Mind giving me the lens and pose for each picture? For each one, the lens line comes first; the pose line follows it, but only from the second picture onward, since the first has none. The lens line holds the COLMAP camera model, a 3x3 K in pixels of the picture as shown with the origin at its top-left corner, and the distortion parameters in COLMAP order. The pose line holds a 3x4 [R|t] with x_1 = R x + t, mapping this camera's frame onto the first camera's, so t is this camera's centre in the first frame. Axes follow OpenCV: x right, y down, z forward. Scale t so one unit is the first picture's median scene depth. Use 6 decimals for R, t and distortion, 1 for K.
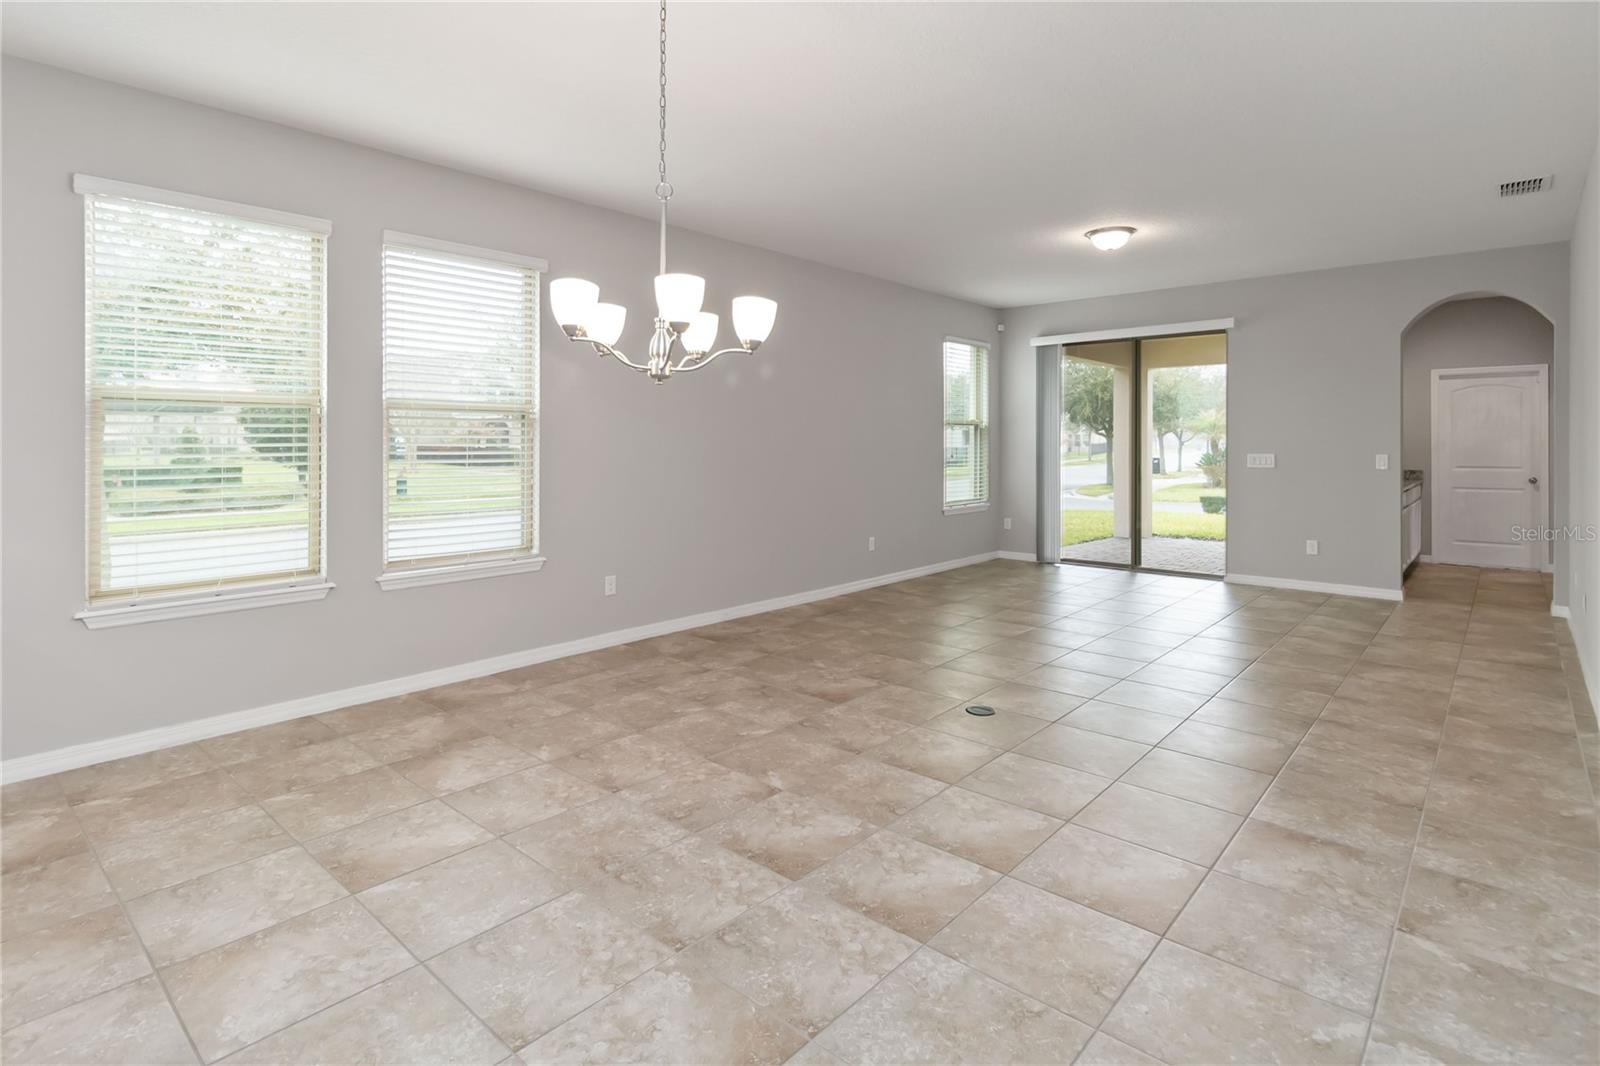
lens RADIAL K [[807.2, 0, 798.7], [0, 807.2, 440.8], [0, 0, 1]] dist [-0.003769, -0.000835]
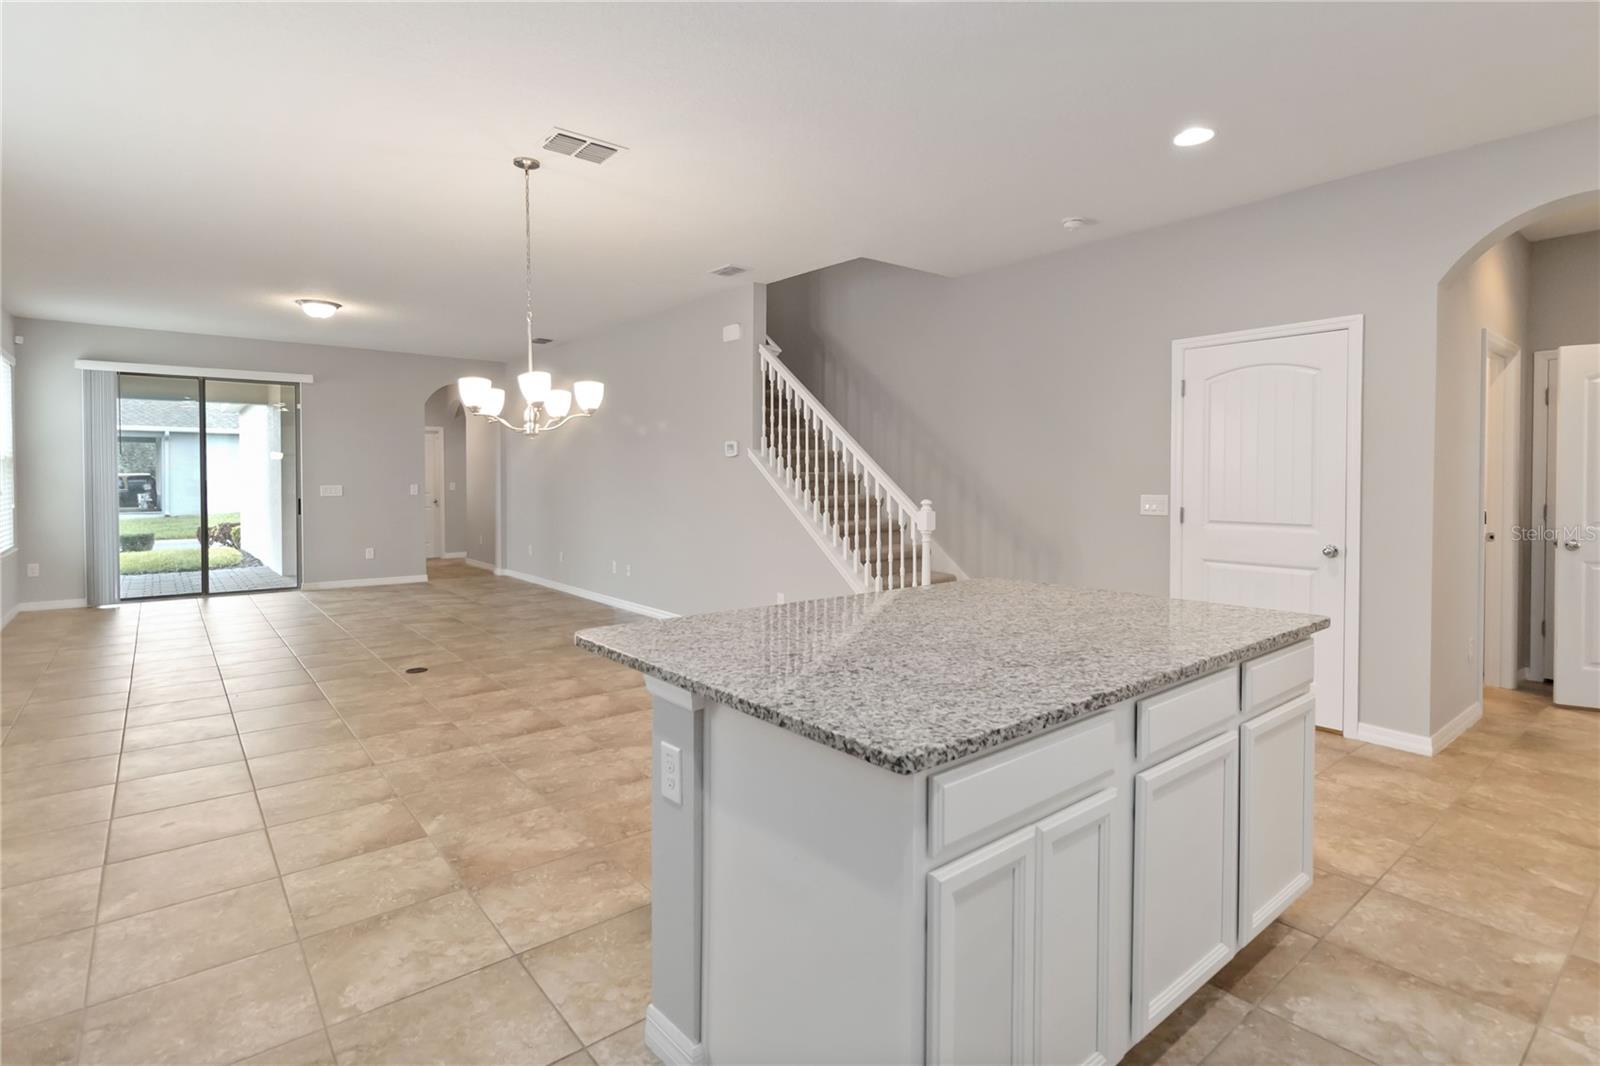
lens RADIAL K [[783.1, 0, 798.5], [0, 783.1, 489.7], [0, 0, 1]] dist [0.000737, 0.000137]
pose [[0.158398, -0.017302, 0.987224, -0.624741], [-0.002484, 0.999836, 0.017922, -0.000232], [-0.987372, -0.005291, 0.158330, 0.090587]]
